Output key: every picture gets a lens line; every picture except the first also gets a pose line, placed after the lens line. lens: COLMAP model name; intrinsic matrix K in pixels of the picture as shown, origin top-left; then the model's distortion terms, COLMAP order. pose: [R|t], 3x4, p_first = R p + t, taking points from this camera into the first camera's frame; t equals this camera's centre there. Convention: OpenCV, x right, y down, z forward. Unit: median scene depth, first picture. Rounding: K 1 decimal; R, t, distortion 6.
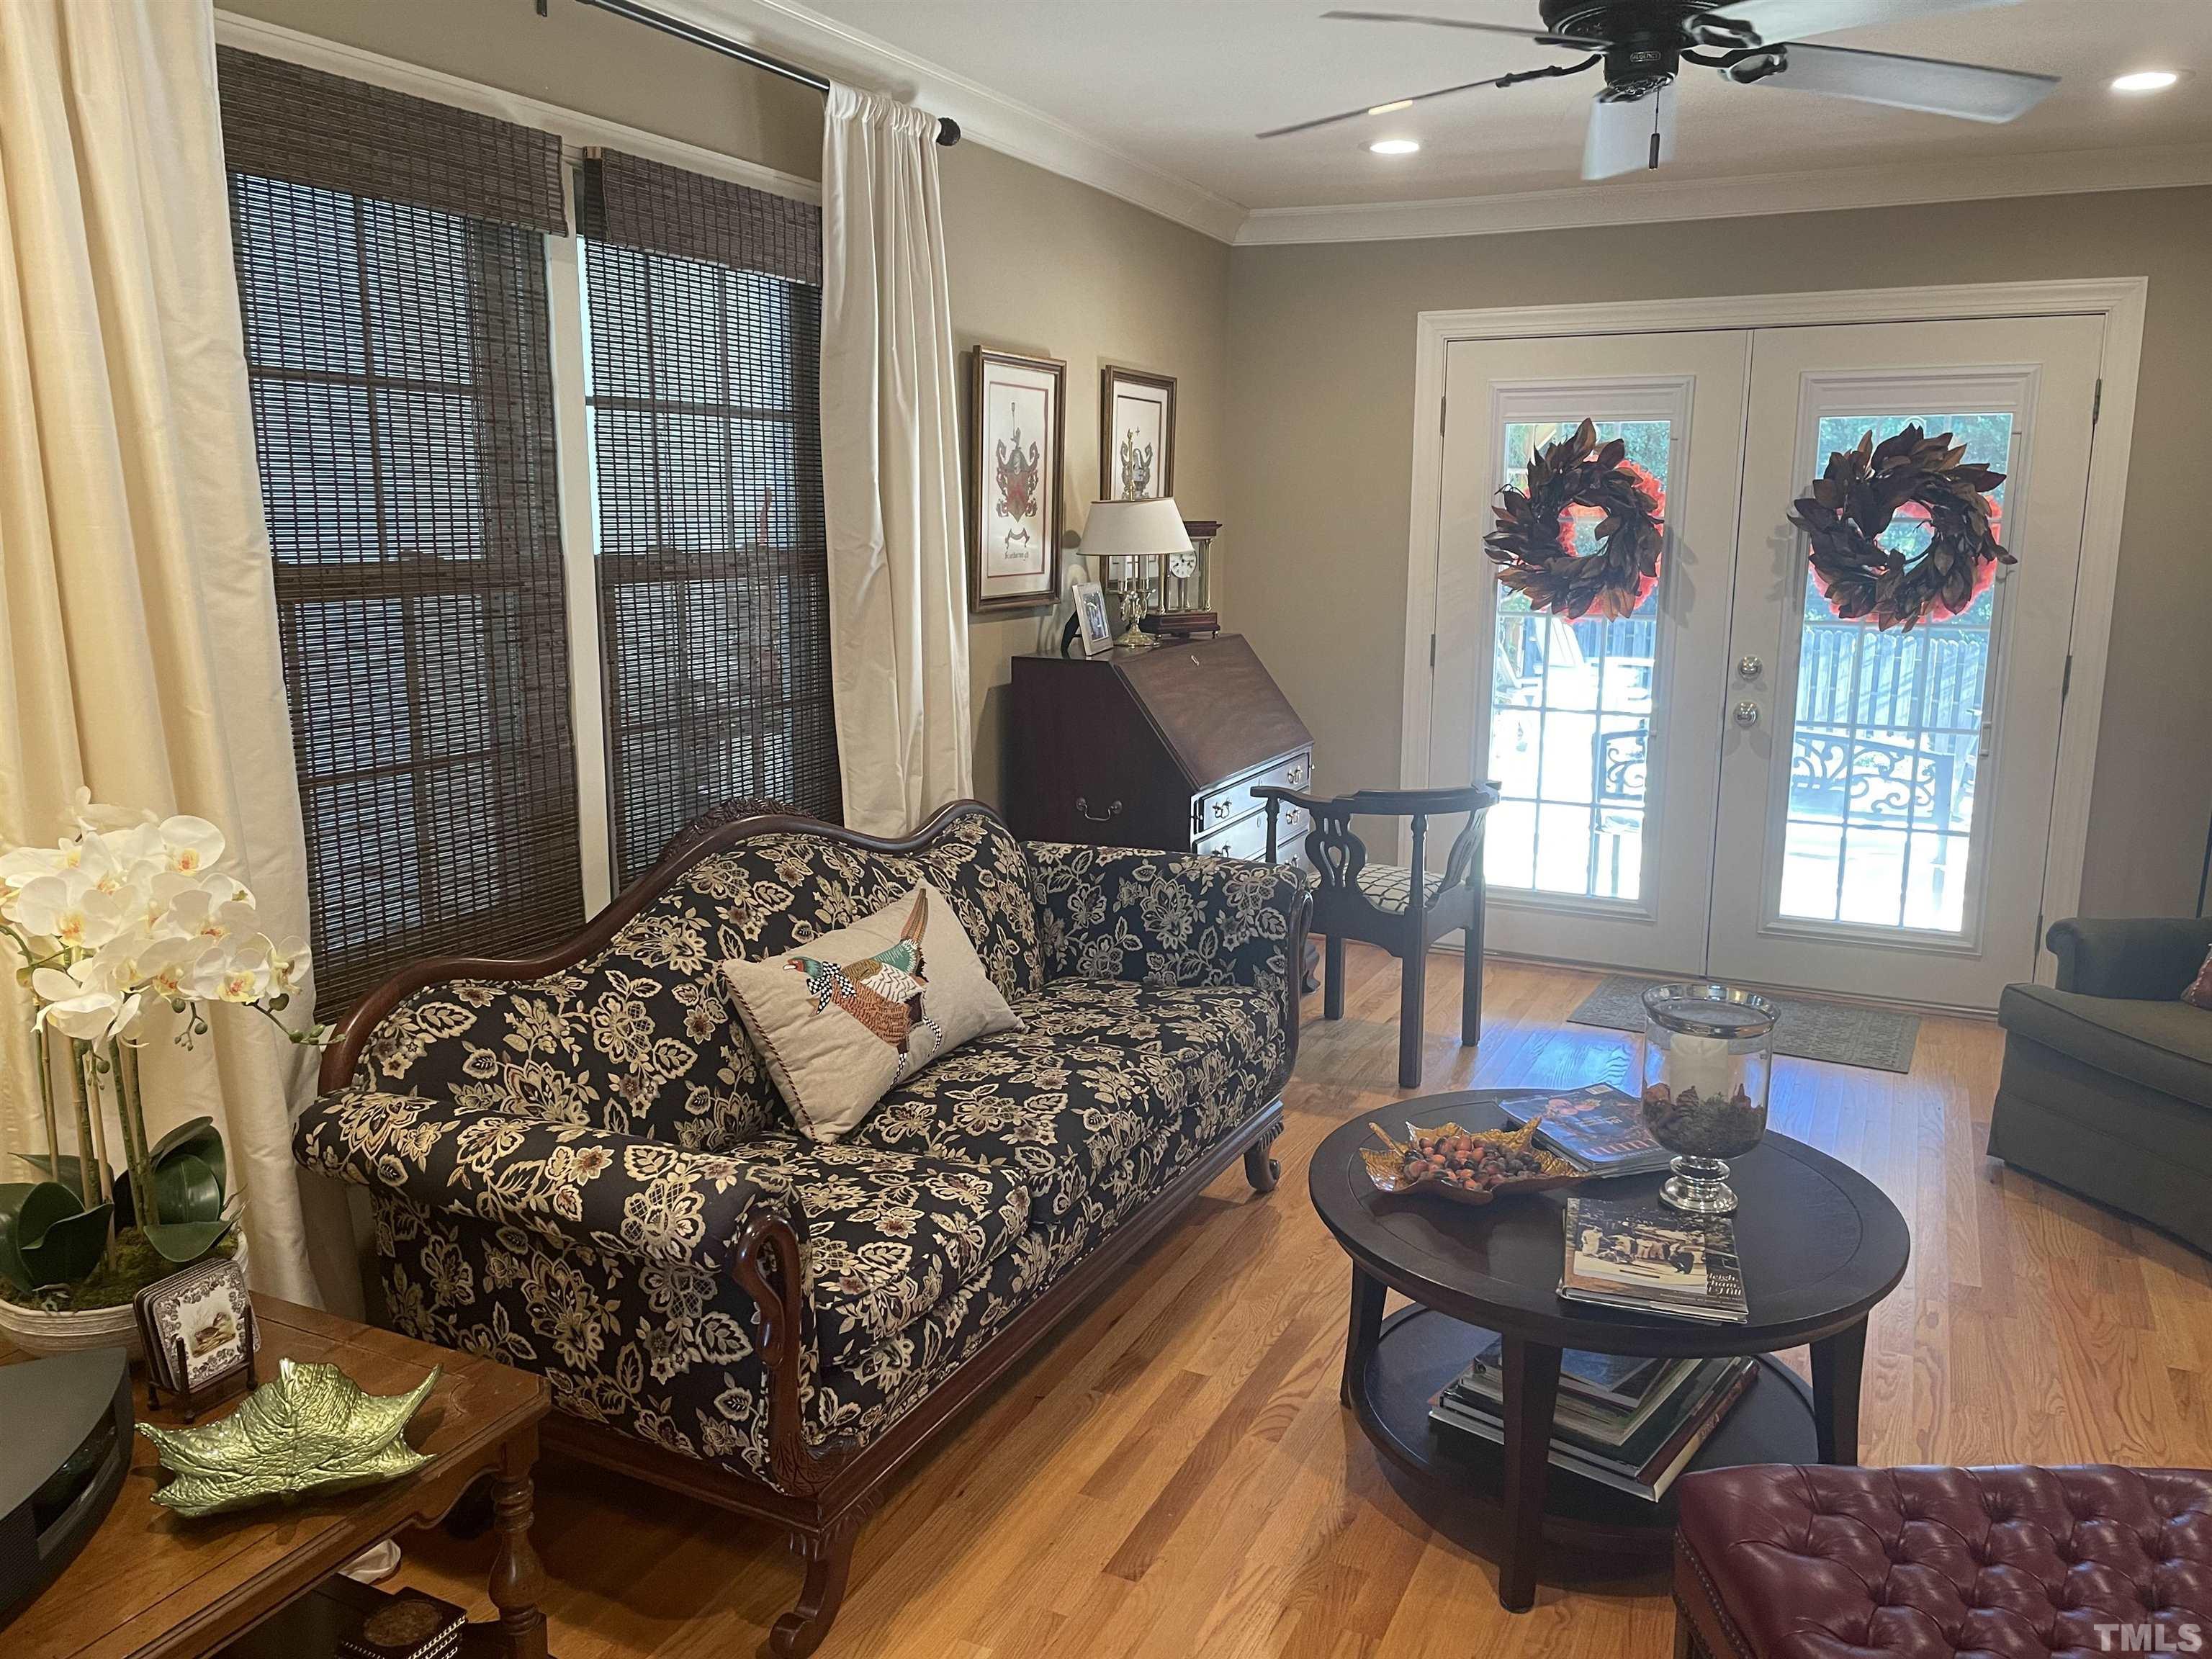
lens RADIAL K [[1665.1, 0, 1108.6], [0, 1665.1, 822.8], [0, 0, 1]] dist [-0.000060, -0.005276]
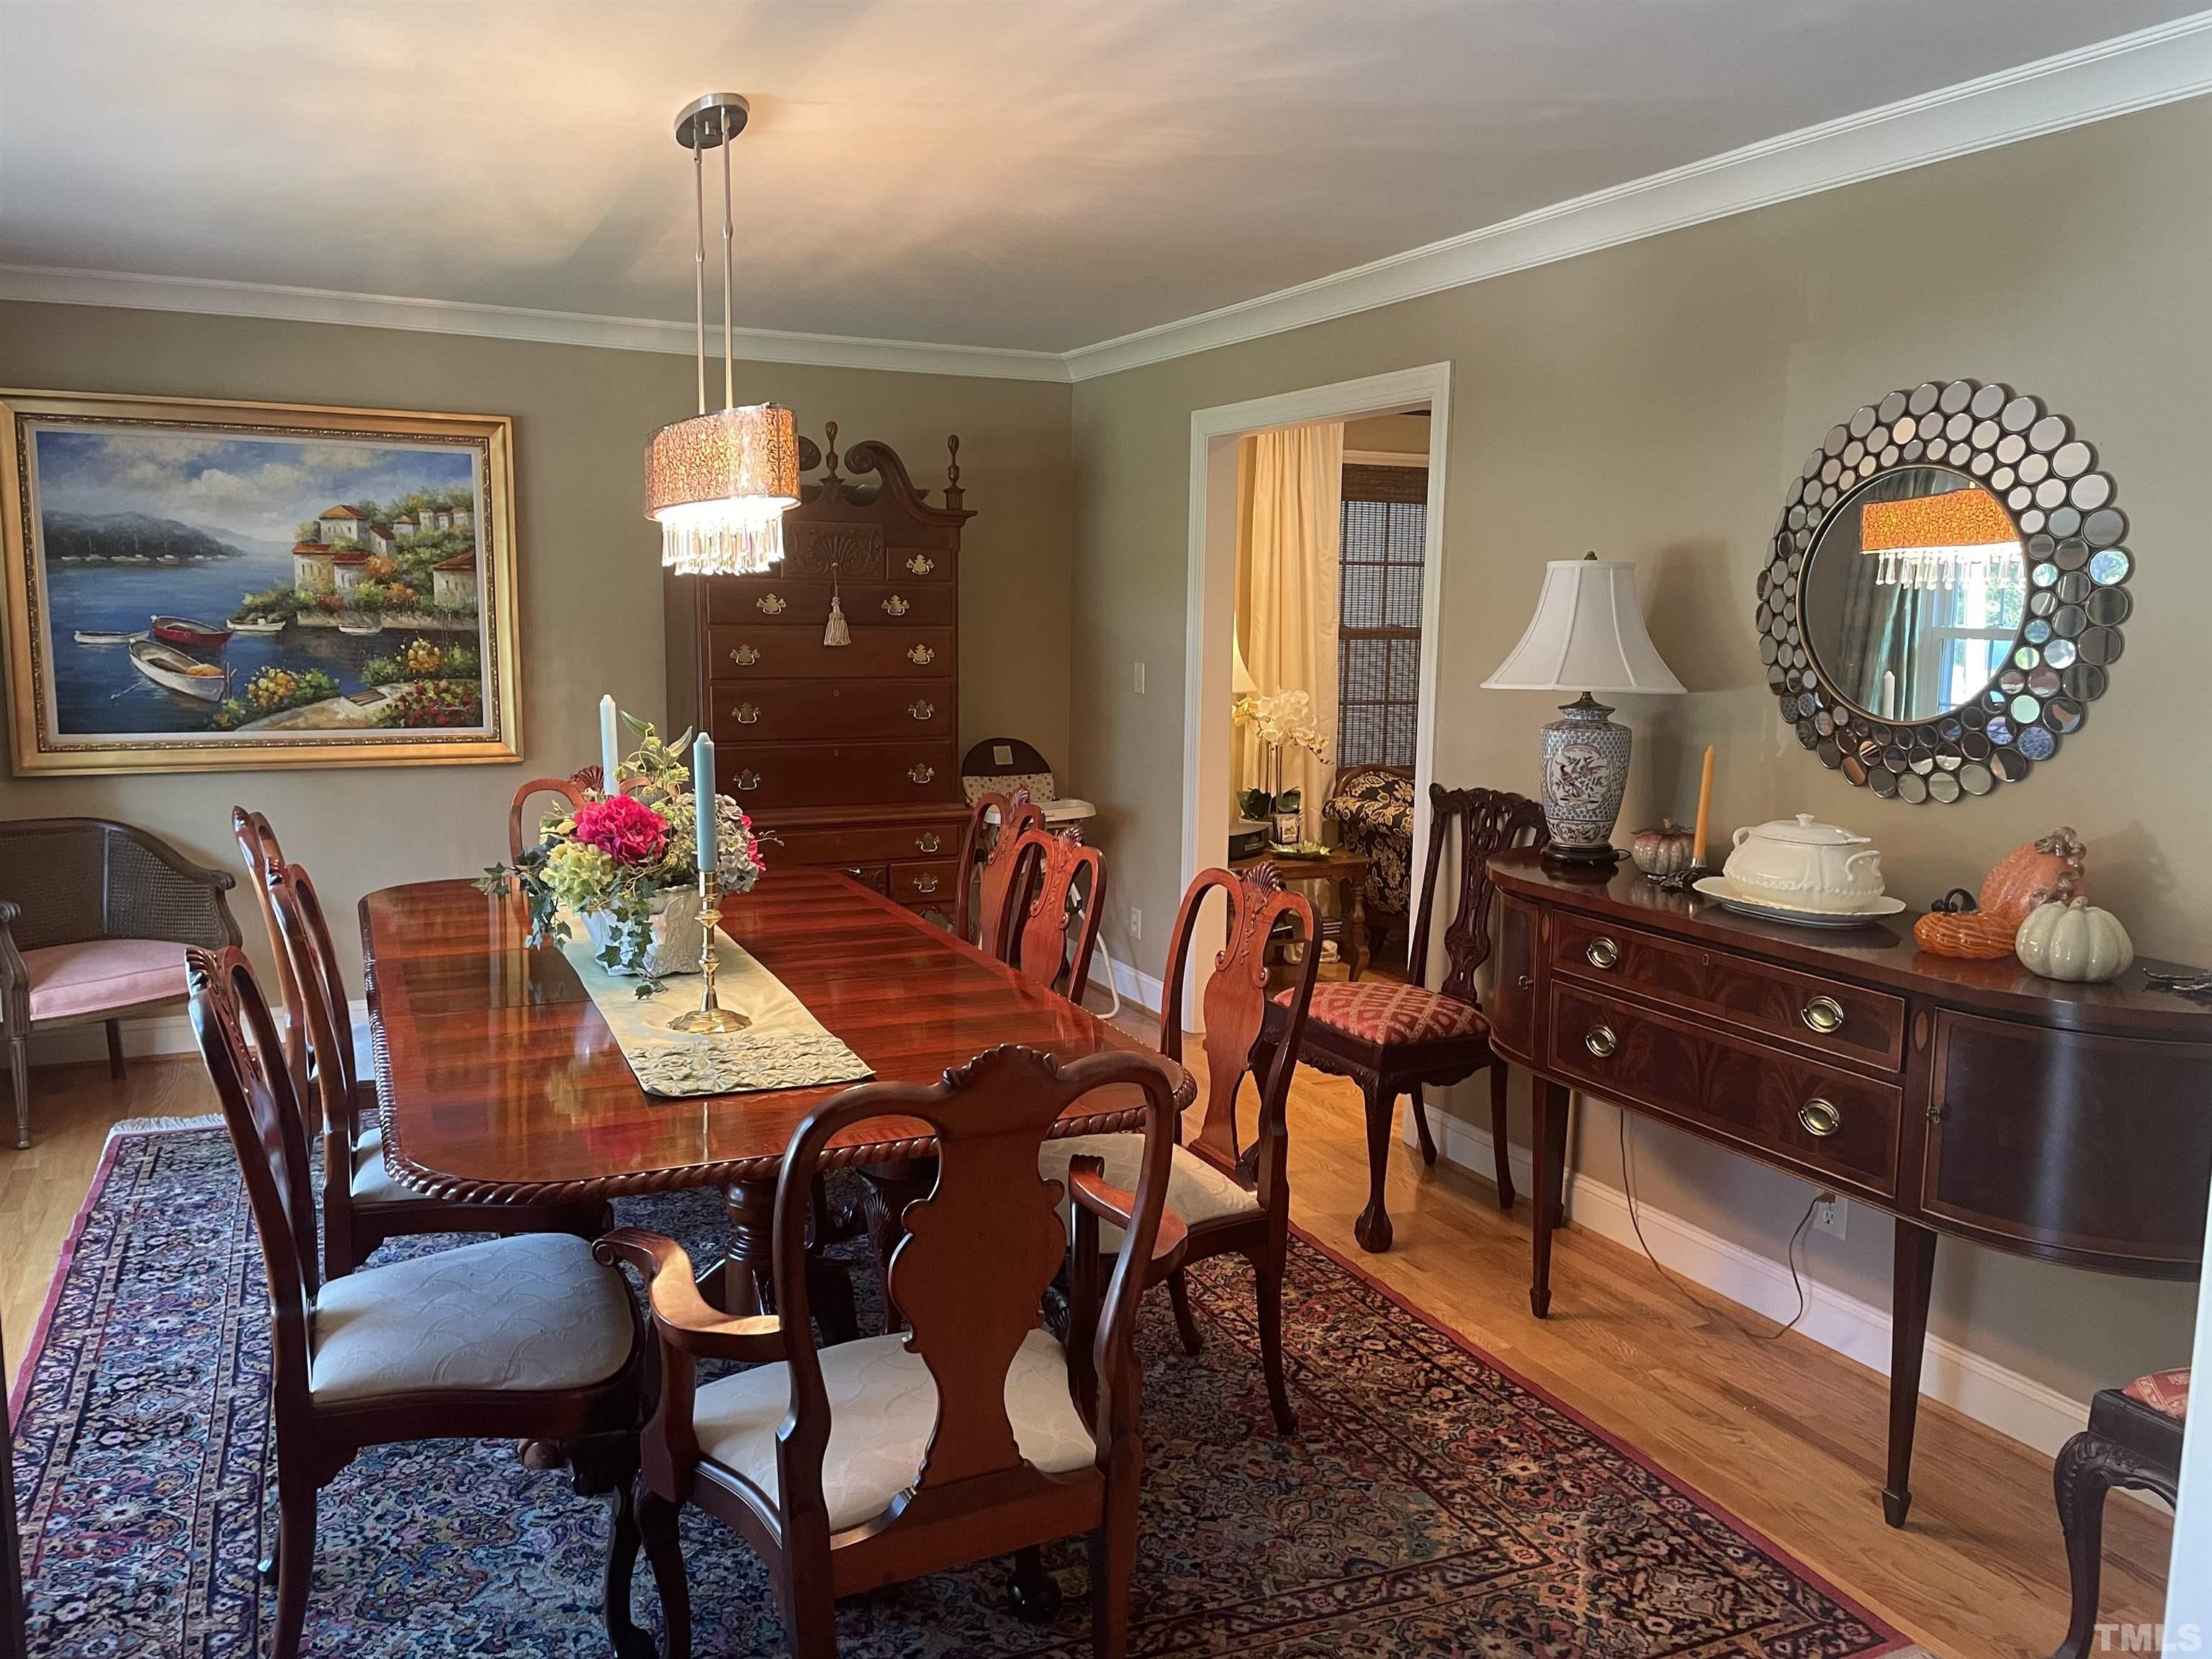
lens RADIAL K [[1665.1, 0, 1108.6], [0, 1665.1, 829.6], [0, 0, 1]] dist [-0.000060, -0.005276]
pose [[0.781422, 0.088596, -0.617681, 1.144618], [-0.124500, 0.992103, -0.015203, 0.331576], [0.611456, 0.088781, 0.786282, -1.719386]]
